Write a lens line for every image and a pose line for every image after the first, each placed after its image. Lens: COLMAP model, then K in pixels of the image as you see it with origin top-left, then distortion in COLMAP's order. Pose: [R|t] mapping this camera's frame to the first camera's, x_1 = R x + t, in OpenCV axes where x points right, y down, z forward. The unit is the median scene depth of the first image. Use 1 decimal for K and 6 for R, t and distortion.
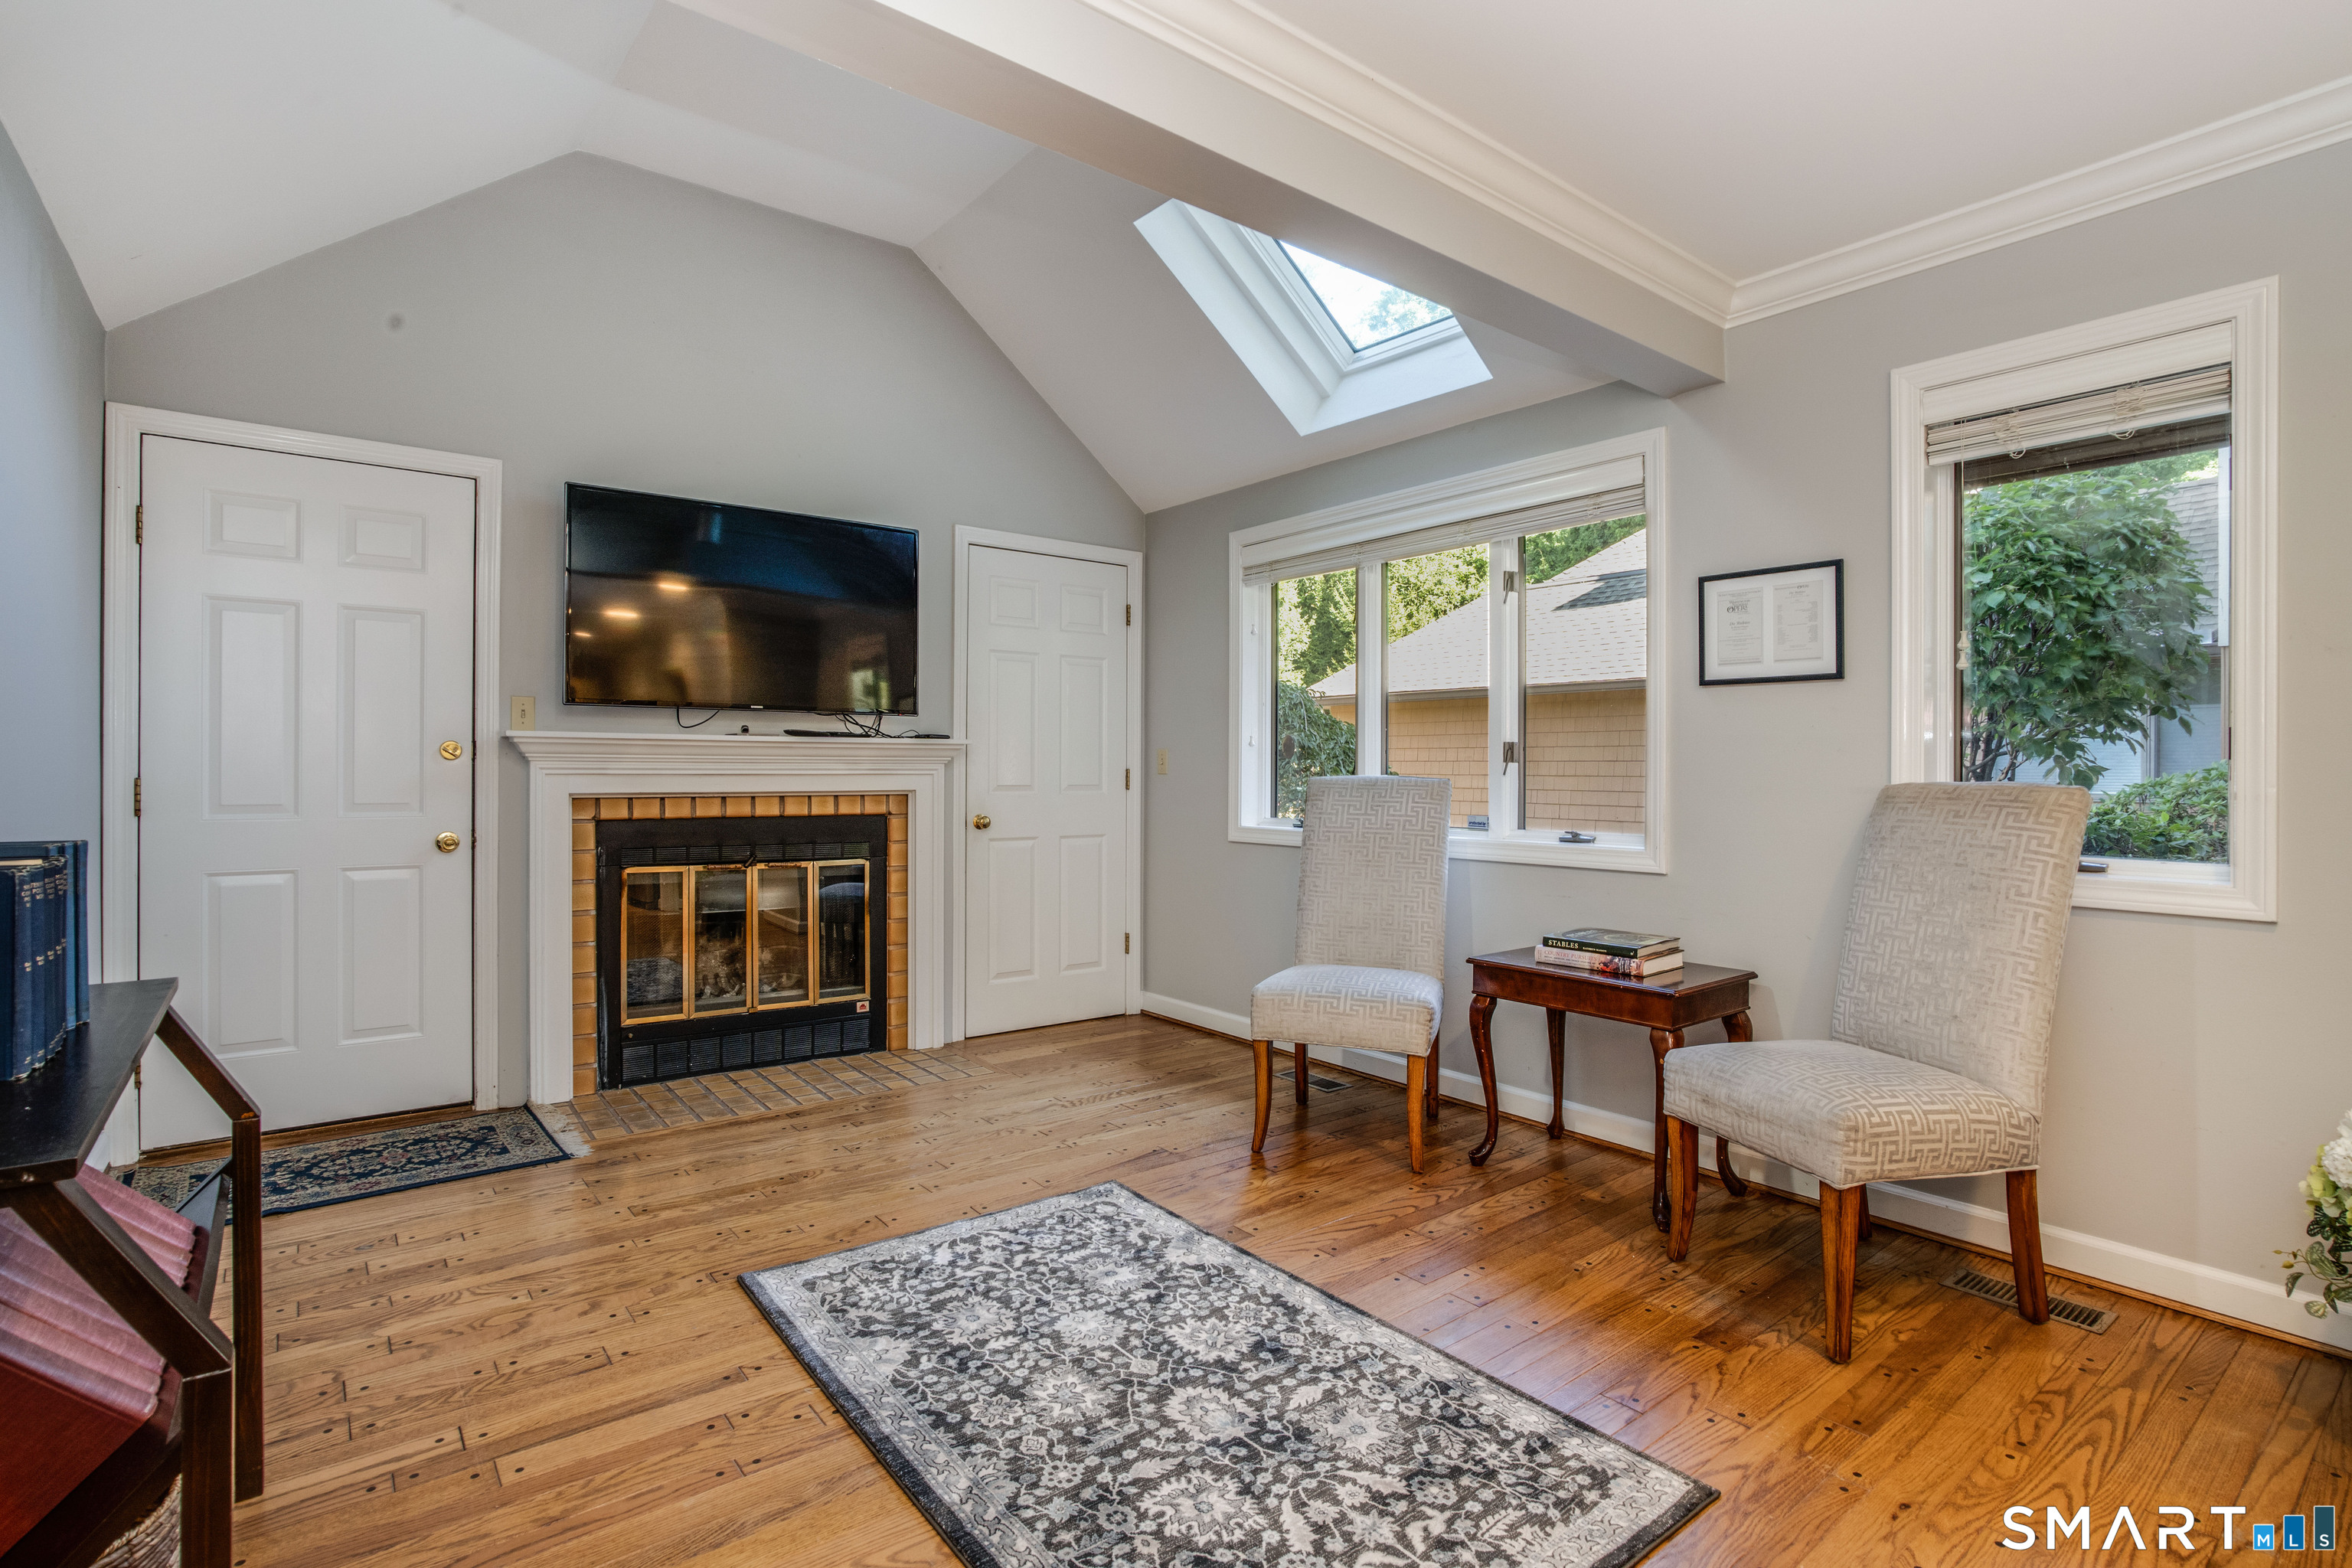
lens RADIAL K [[1136.1, 0, 1175.6], [0, 1136.1, 772.8], [0, 0, 1]] dist [-0.038624, -0.000006]
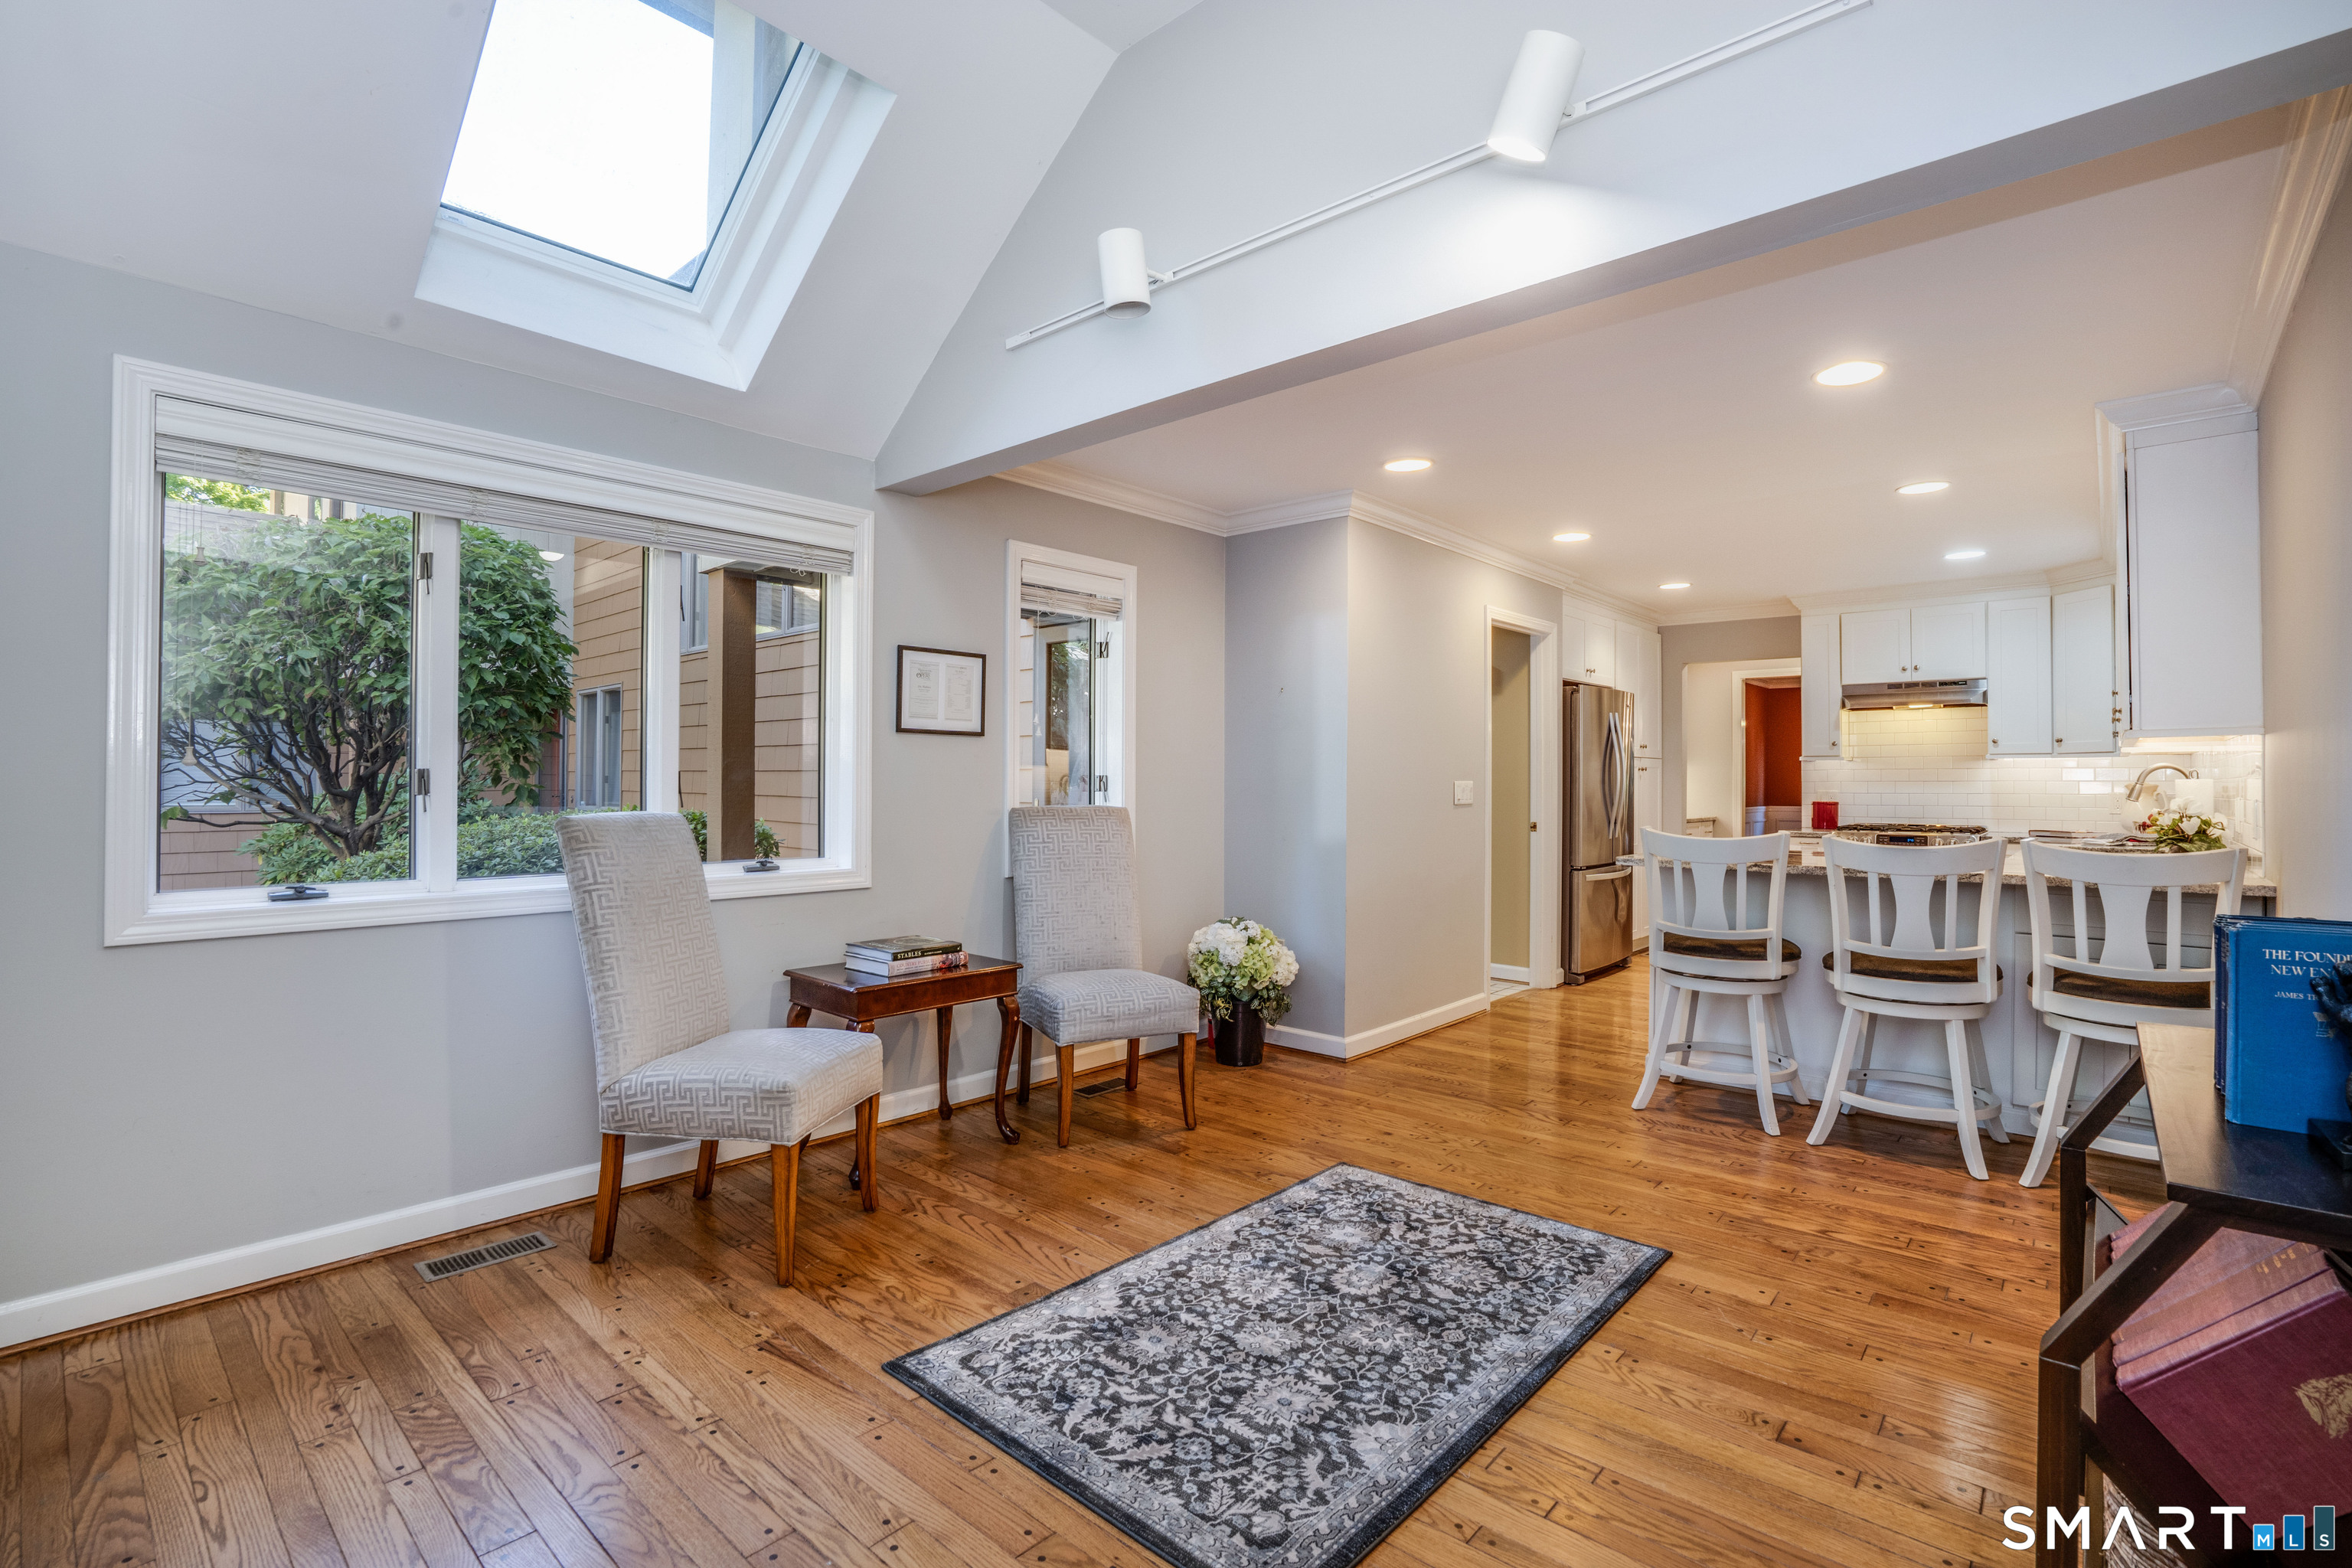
lens RADIAL K [[1057.0, 0, 1198.8], [0, 1057.0, 785.9], [0, 0, 1]] dist [-0.017852, 0.001460]
pose [[-0.187389, -0.009314, 0.982242, -0.715214], [-0.008699, 0.999932, 0.007822, -0.028697], [-0.982247, -0.007079, -0.187458, 0.858414]]
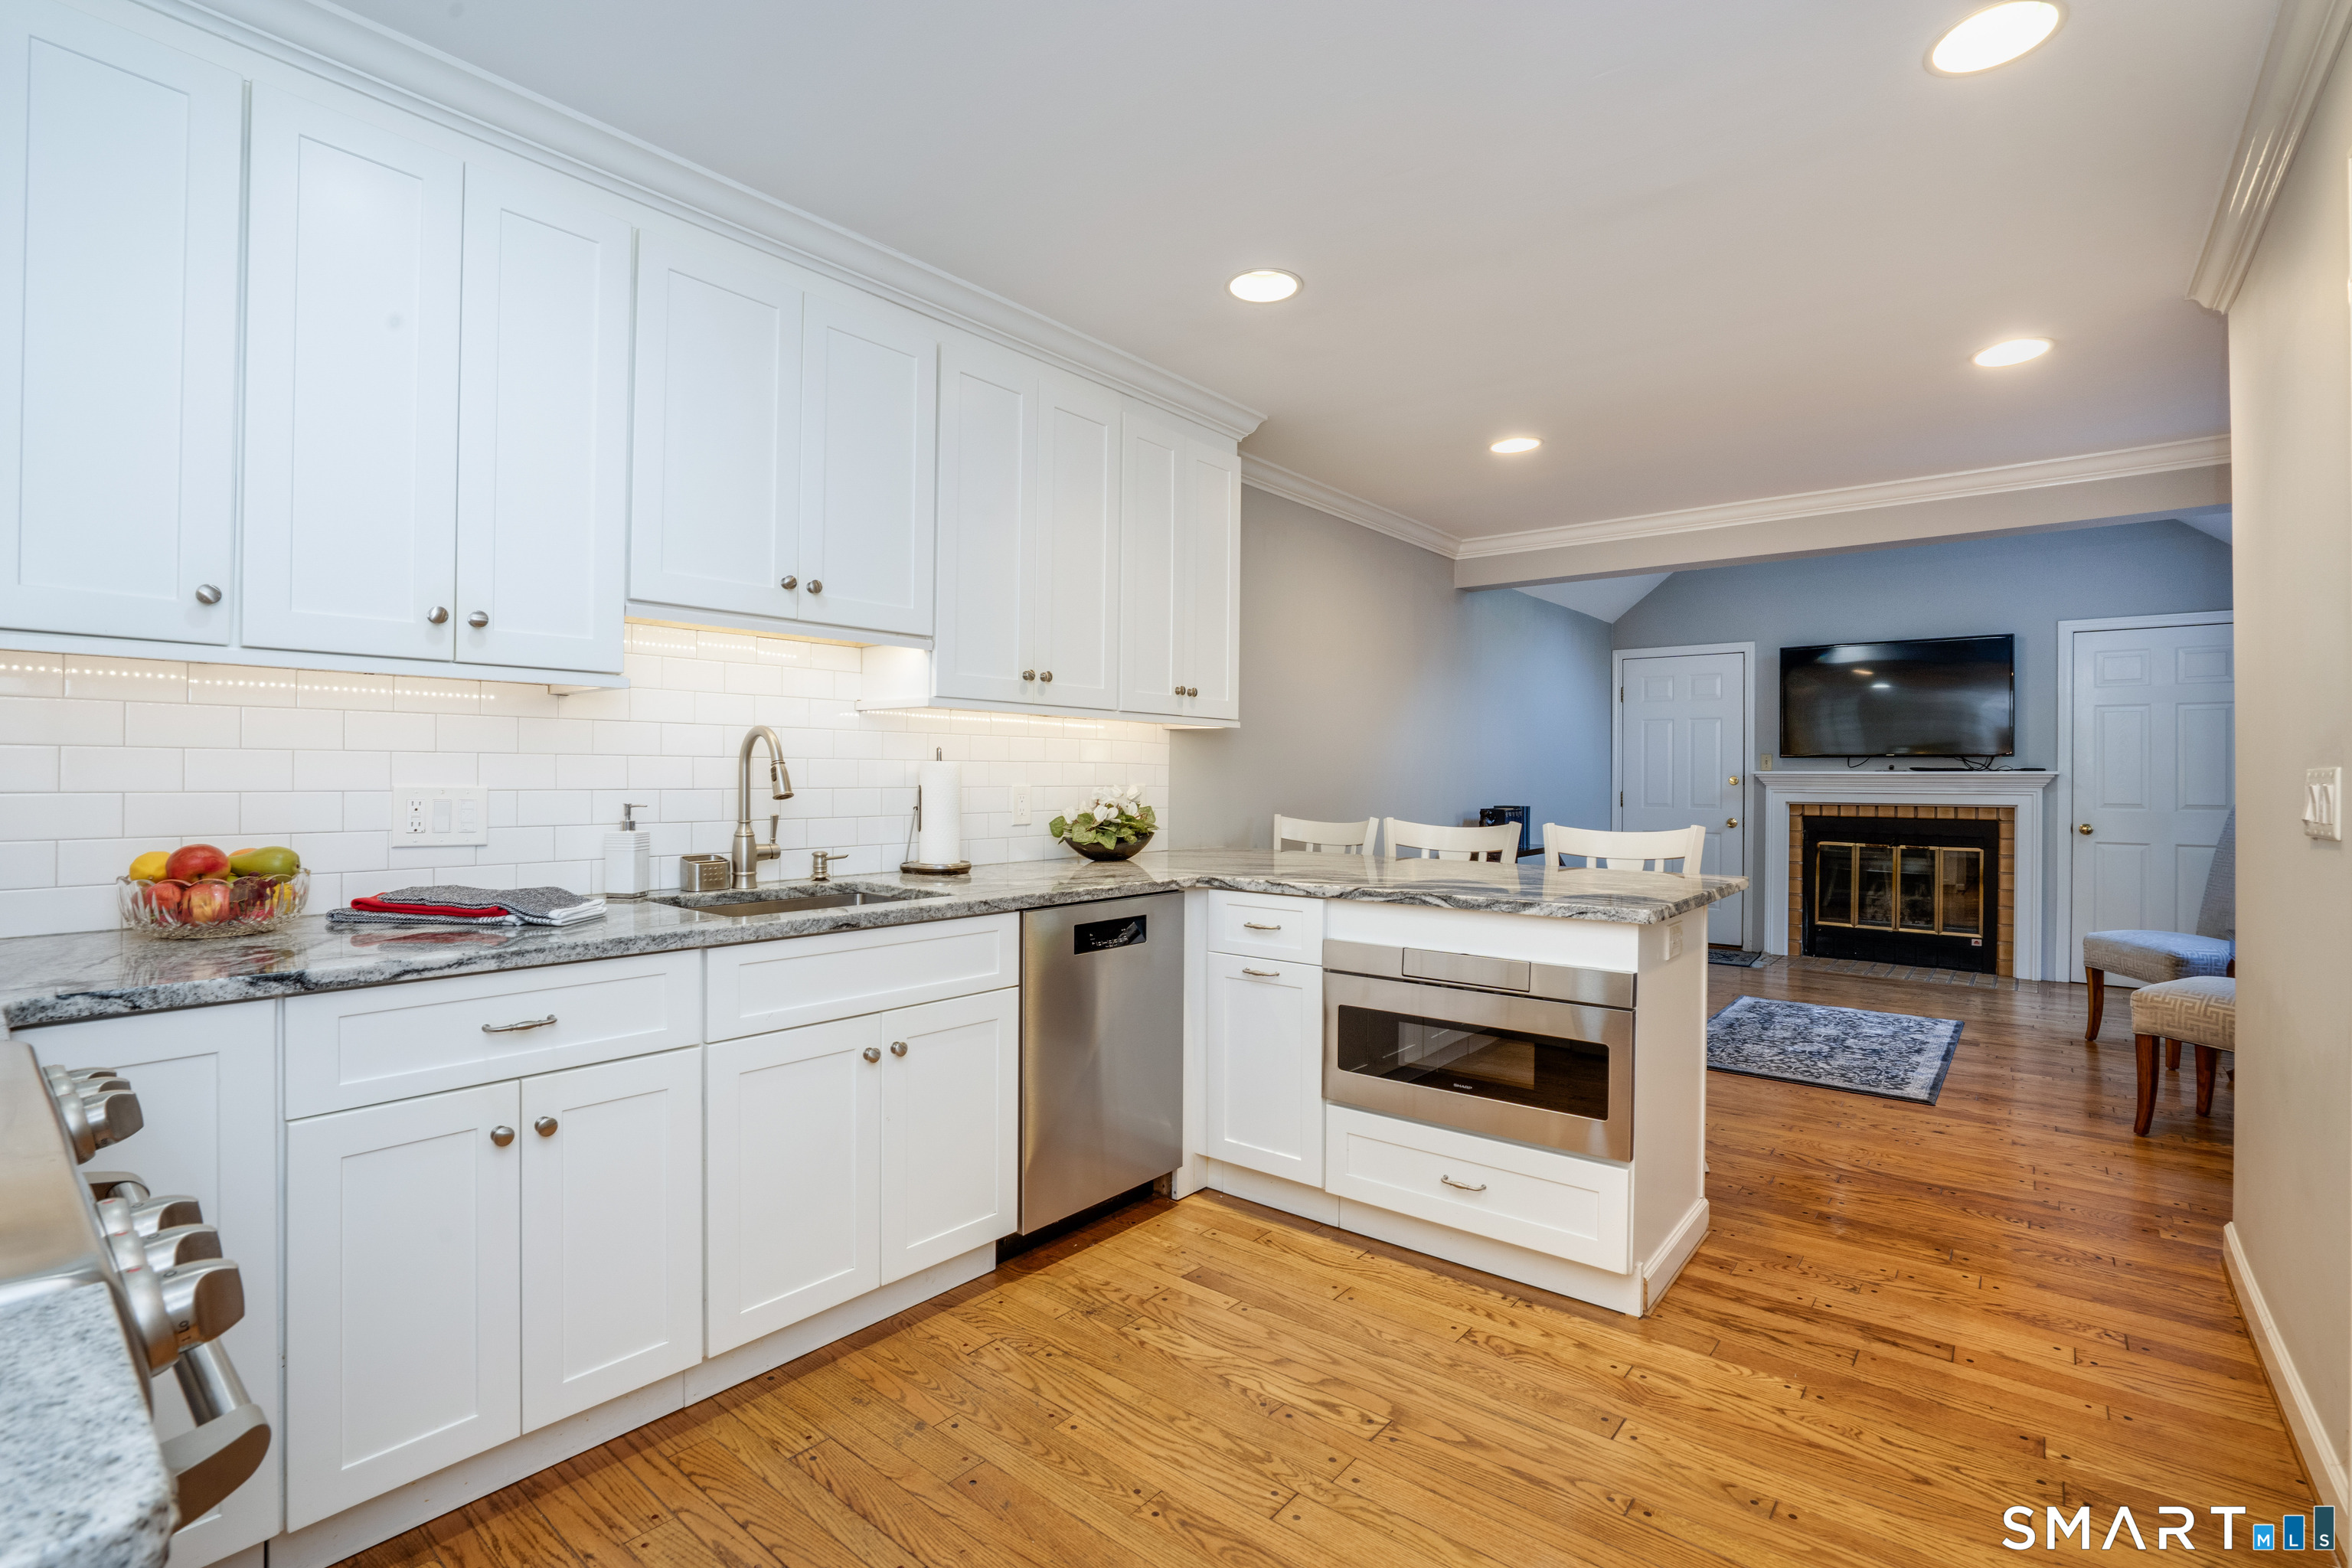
lens RADIAL K [[1057.0, 0, 1173.3], [0, 1057.0, 781.8], [0, 0, 1]] dist [-0.017852, 0.001460]
pose [[0.198030, 0.003407, -0.980190, 1.099677], [-0.000652, 0.999994, 0.003344, -0.023781], [0.980196, -0.000023, 0.198032, -0.452792]]
